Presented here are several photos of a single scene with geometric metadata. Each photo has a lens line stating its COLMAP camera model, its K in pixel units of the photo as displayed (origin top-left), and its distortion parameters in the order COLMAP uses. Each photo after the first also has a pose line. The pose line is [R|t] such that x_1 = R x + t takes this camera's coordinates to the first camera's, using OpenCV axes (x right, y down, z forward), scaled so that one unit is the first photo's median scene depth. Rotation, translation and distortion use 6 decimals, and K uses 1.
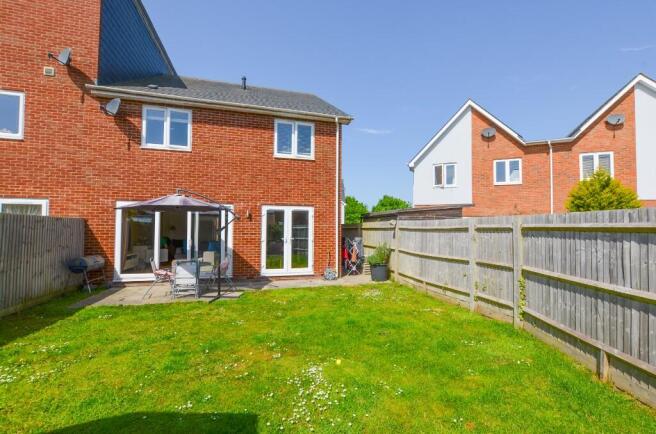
lens RADIAL K [[292.2, 0, 330.6], [0, 292.2, 220.1], [0, 0, 1]] dist [-0.024931, 0.000259]
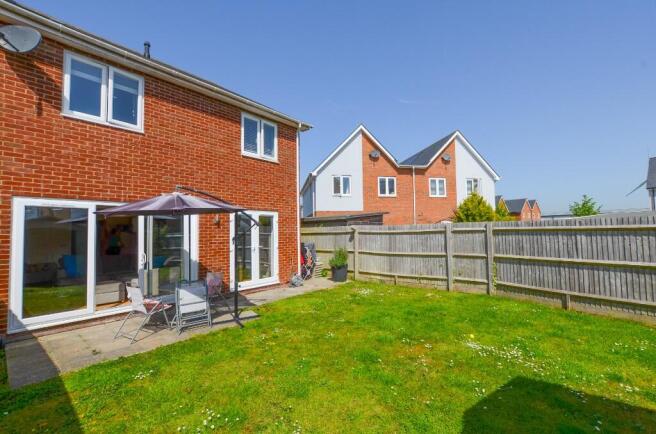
lens RADIAL K [[298.2, 0, 328.0], [0, 298.2, 217.0], [0, 0, 1]] dist [-0.021542, 0.000127]
pose [[0.811703, 0.009056, 0.584001, -0.530821], [0.005565, 0.999714, -0.023239, -0.005359], [-0.584044, 0.022113, 0.811421, 0.124771]]
